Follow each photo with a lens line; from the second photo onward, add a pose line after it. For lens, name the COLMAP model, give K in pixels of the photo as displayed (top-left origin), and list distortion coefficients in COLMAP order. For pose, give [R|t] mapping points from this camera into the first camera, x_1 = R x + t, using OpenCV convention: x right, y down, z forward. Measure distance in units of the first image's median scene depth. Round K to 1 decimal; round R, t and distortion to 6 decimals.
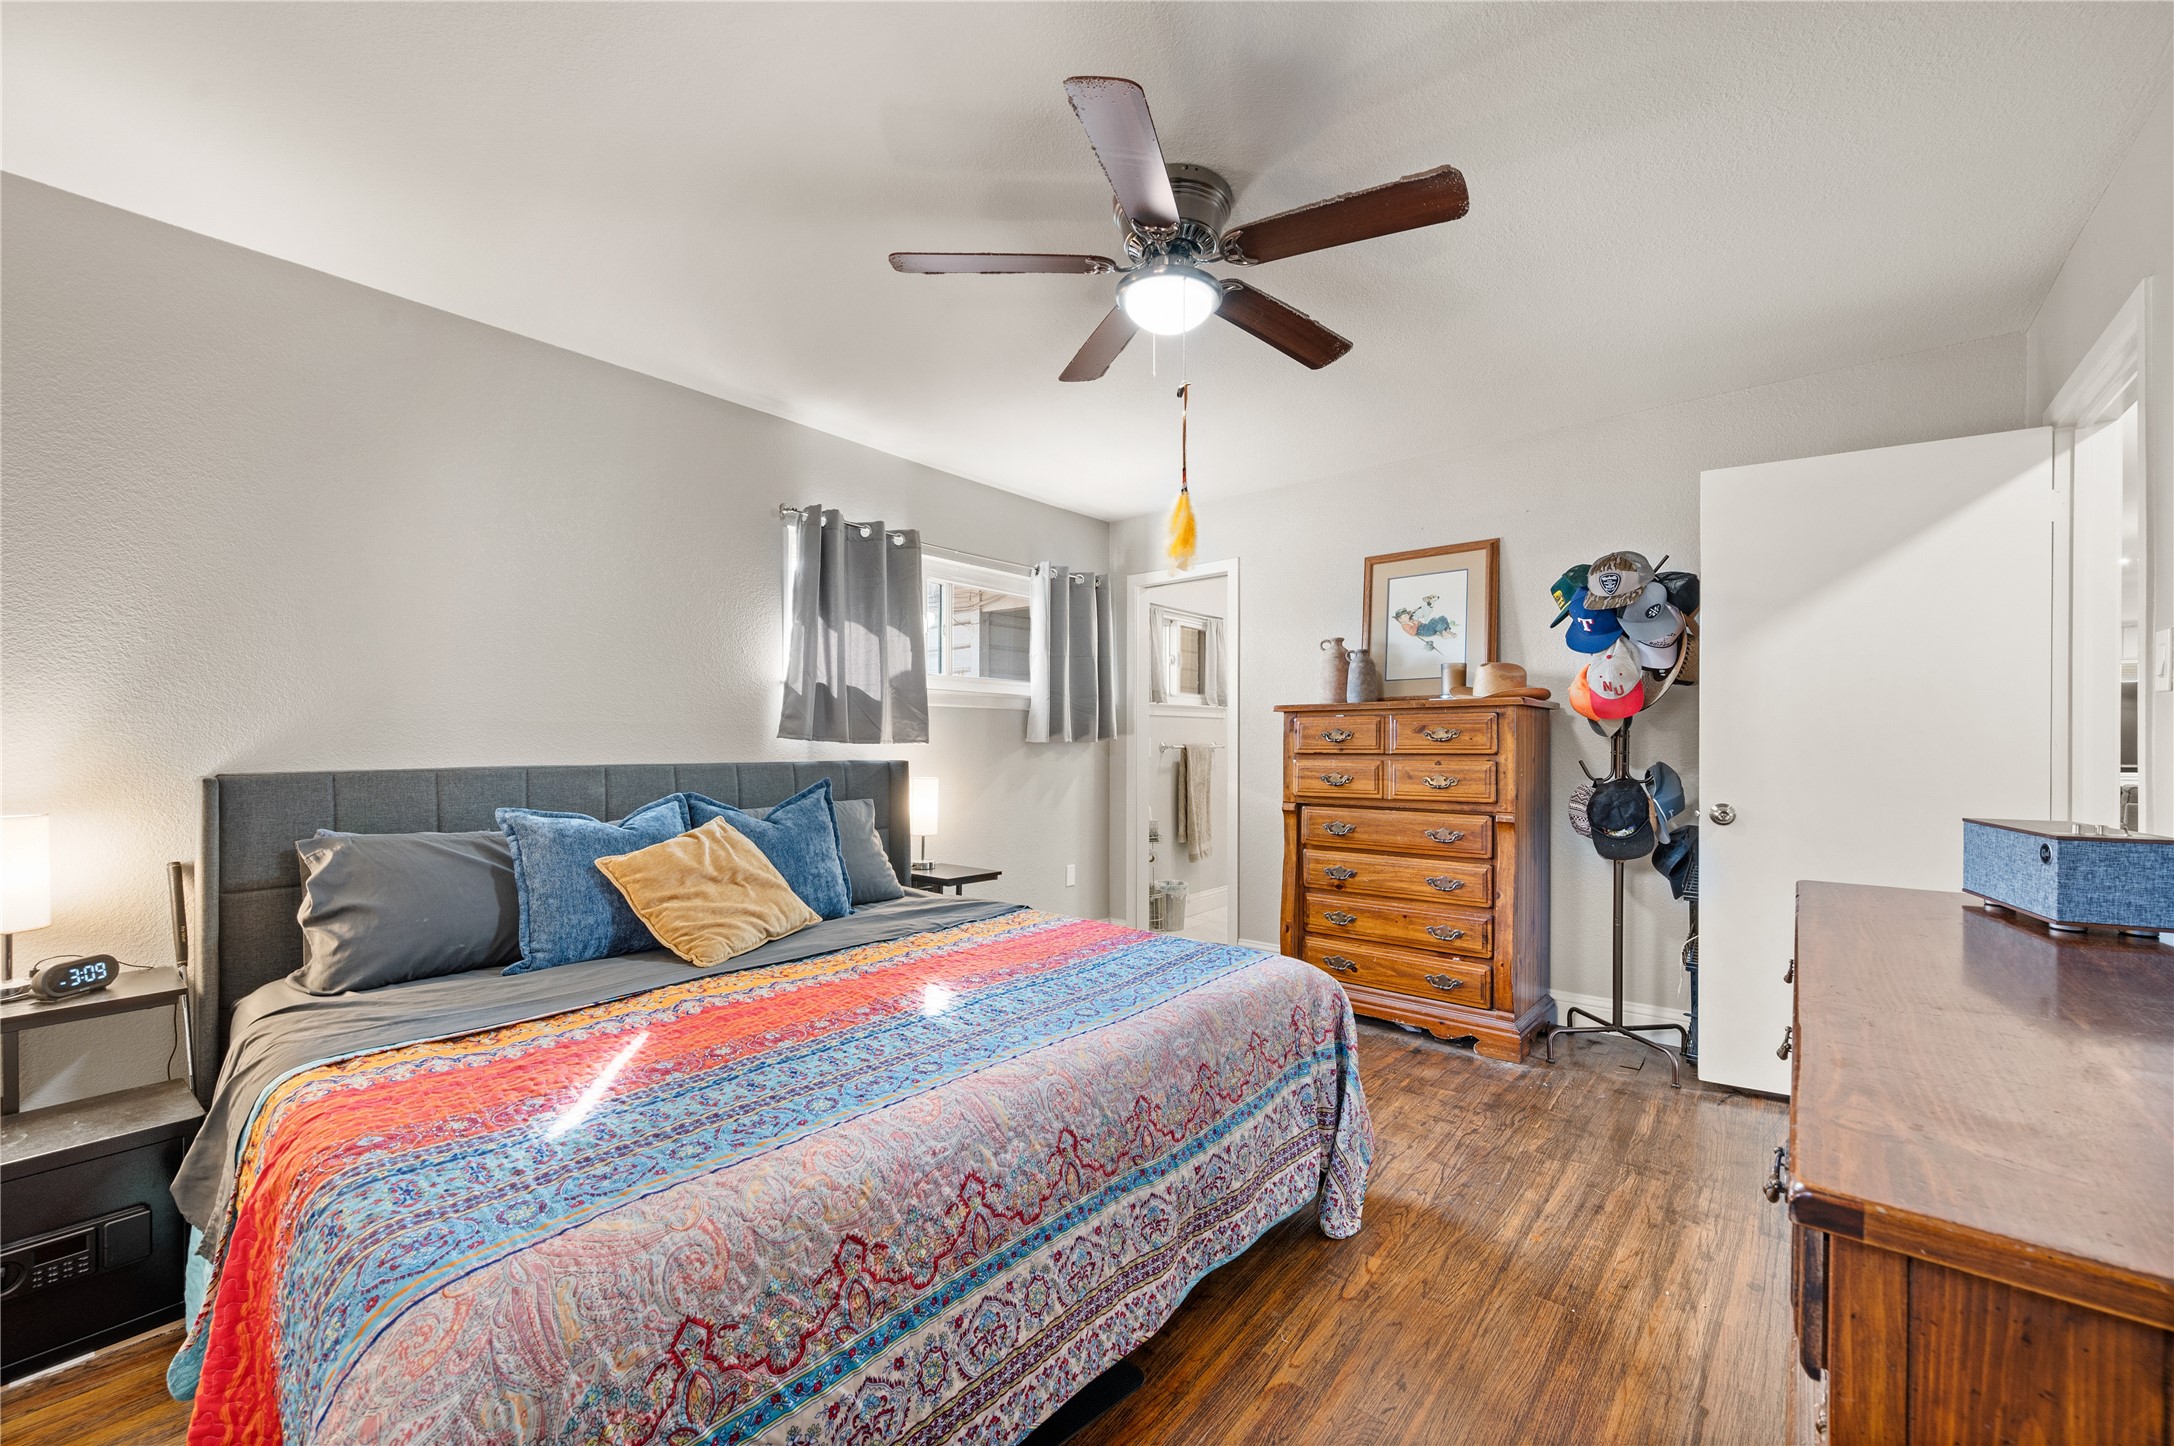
lens RADIAL K [[849.7, 0, 1097.2], [0, 849.7, 738.9], [0, 0, 1]] dist [0.002406, -0.000826]
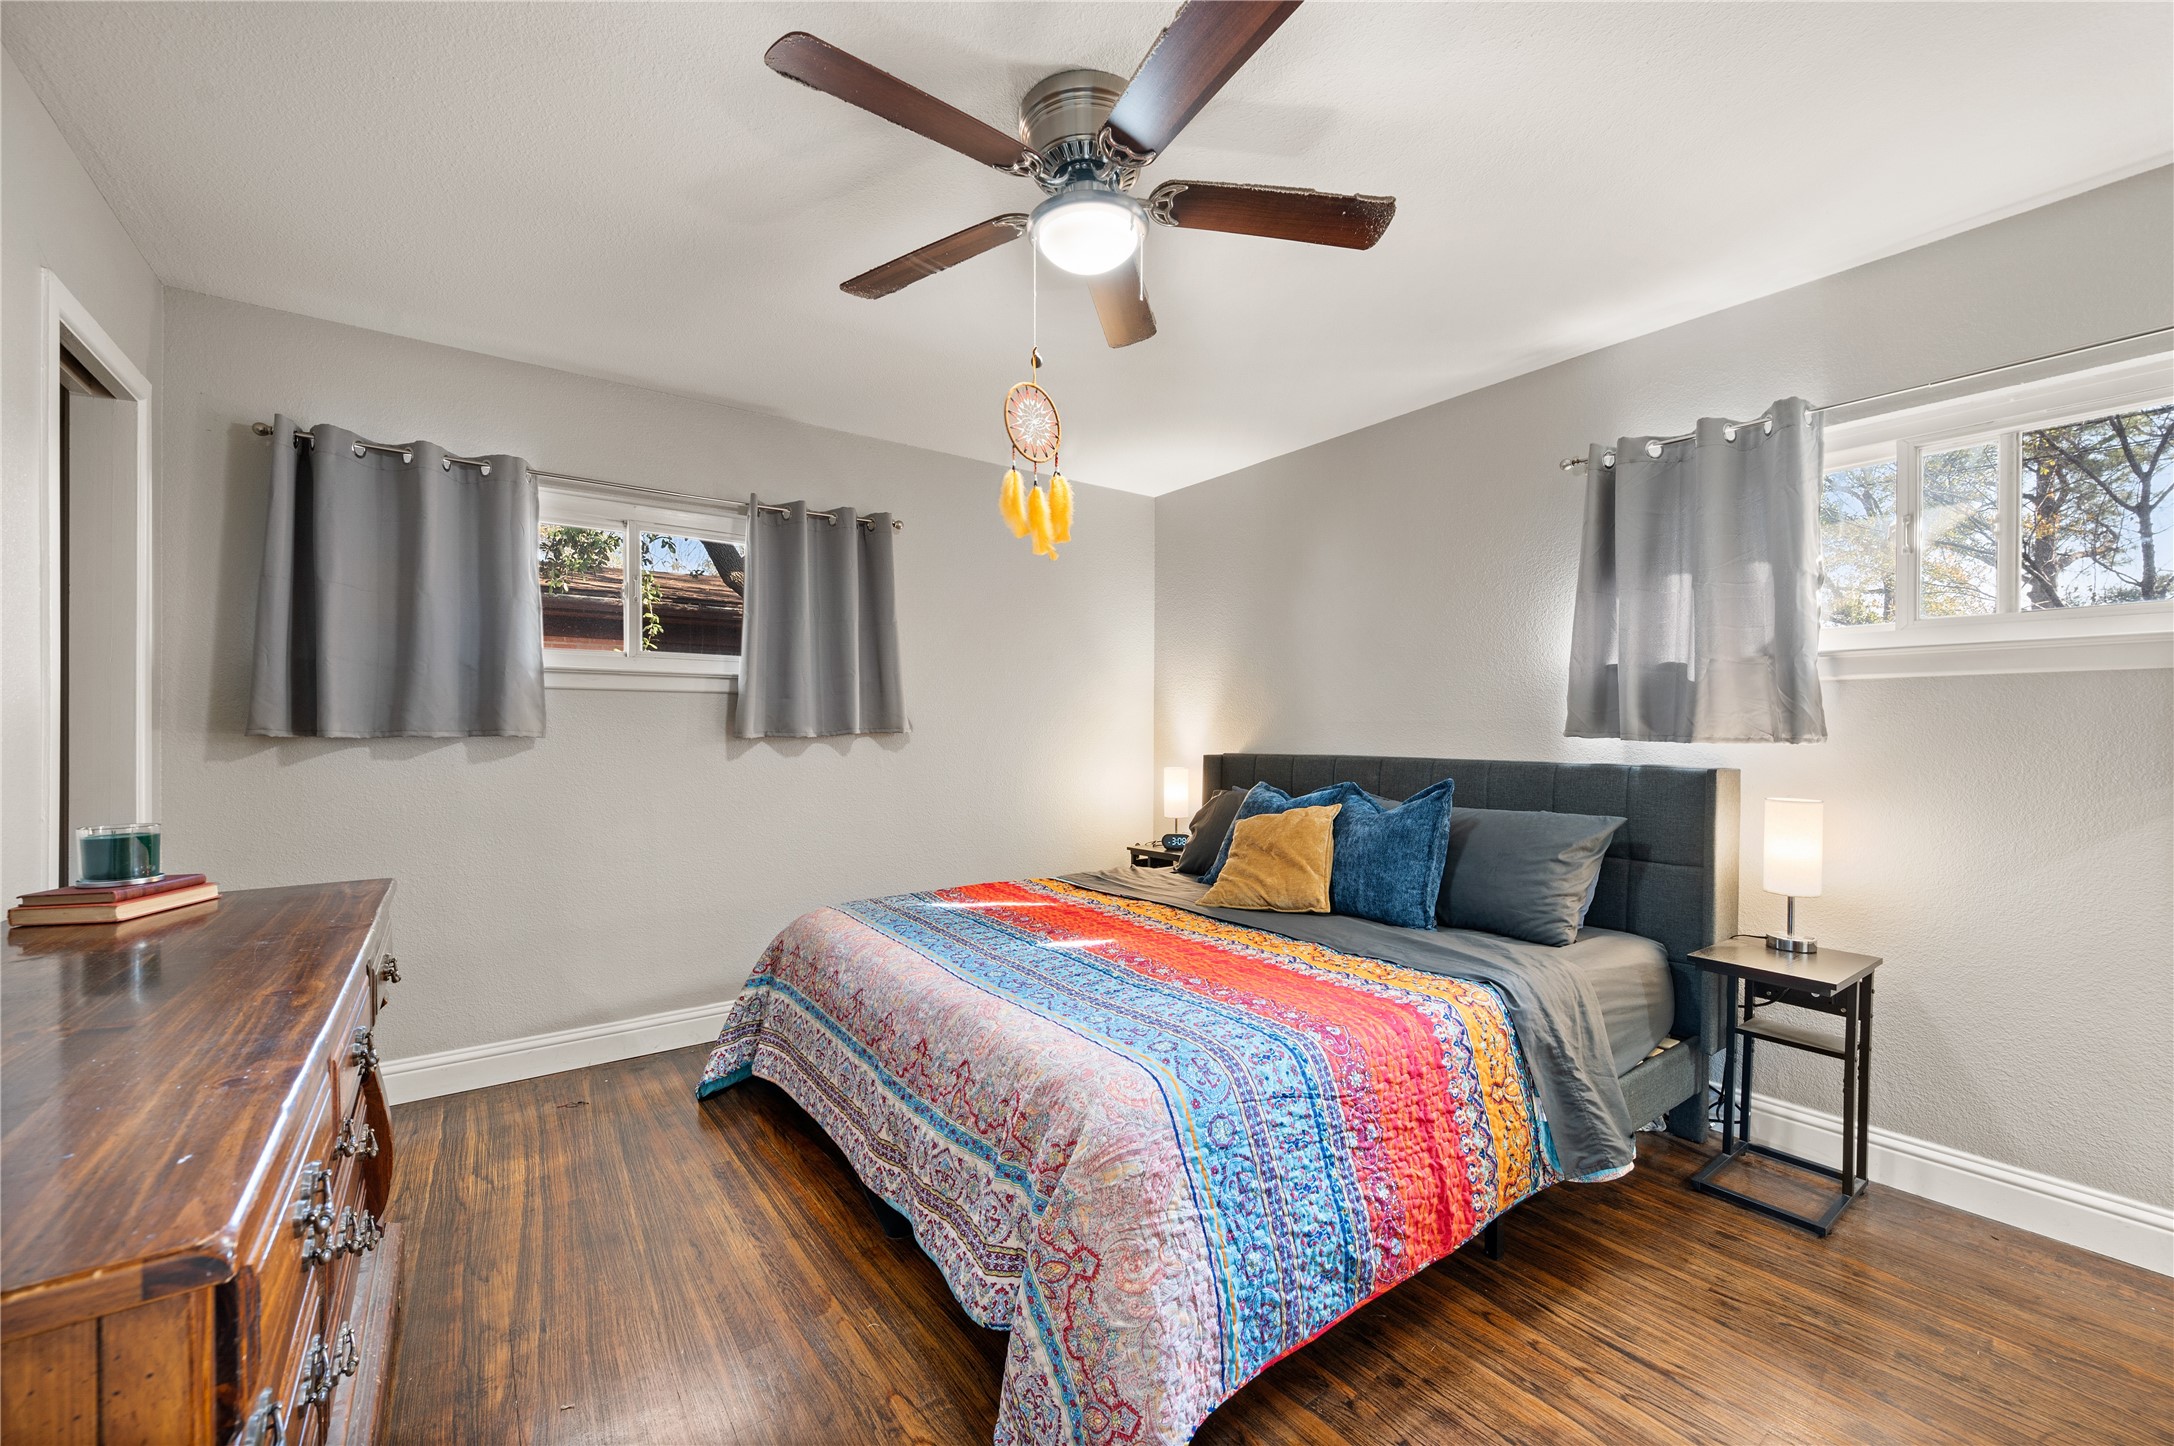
lens RADIAL K [[849.7, 0, 1098.7], [0, 849.7, 734.0], [0, 0, 1]] dist [0.002406, -0.000826]
pose [[-0.217056, -0.003240, -0.976154, 0.546194], [-0.000997, 0.999995, -0.003097, 0.001176], [0.976159, 0.000300, -0.217058, 0.702708]]
